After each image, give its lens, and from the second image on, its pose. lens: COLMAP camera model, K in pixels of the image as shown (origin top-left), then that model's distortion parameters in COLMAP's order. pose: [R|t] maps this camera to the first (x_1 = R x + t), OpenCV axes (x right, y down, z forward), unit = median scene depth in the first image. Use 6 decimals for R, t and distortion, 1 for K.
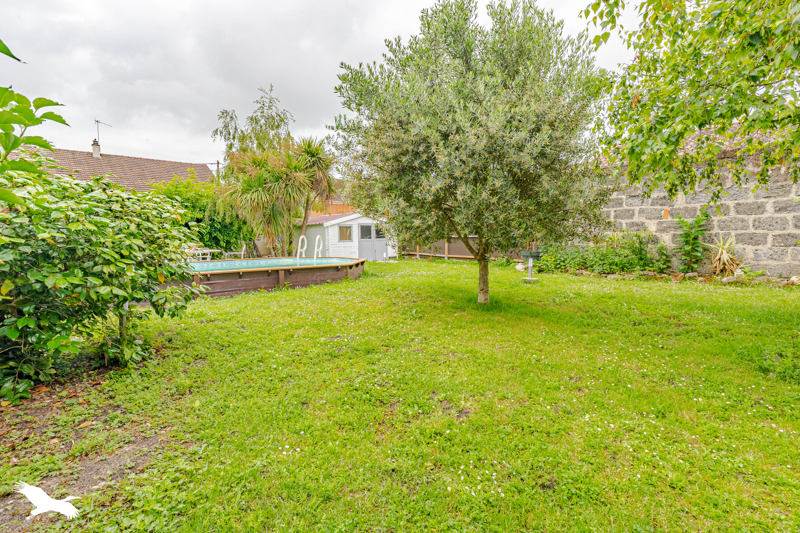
lens RADIAL K [[377.9, 0, 400.0], [0, 377.9, 266.5], [0, 0, 1]] dist [0.000459, 0.000011]
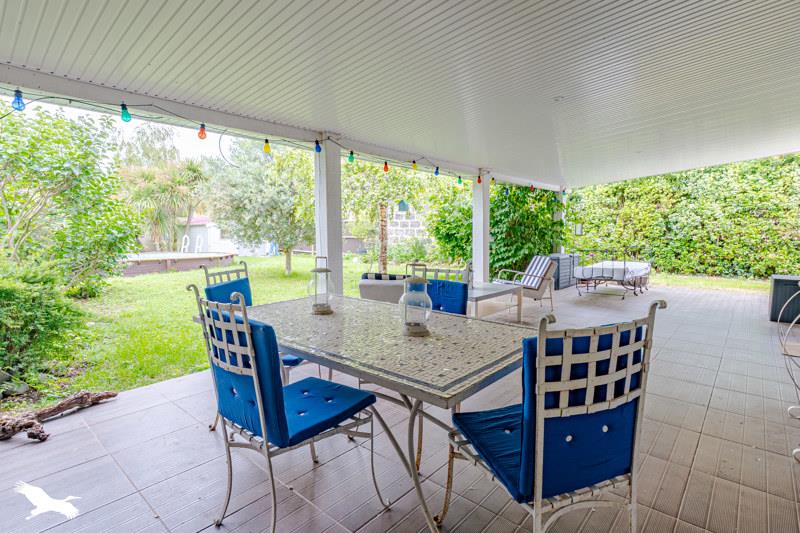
lens RADIAL K [[403.2, 0, 400.0], [0, 403.2, 266.5], [0, 0, 1]] dist [-0.000949, -0.000170]
pose [[0.974561, -0.003282, 0.224100, 0.147462], [0.002424, 0.999989, 0.004106, 0.021097], [-0.224110, -0.003458, 0.974558, -0.507501]]
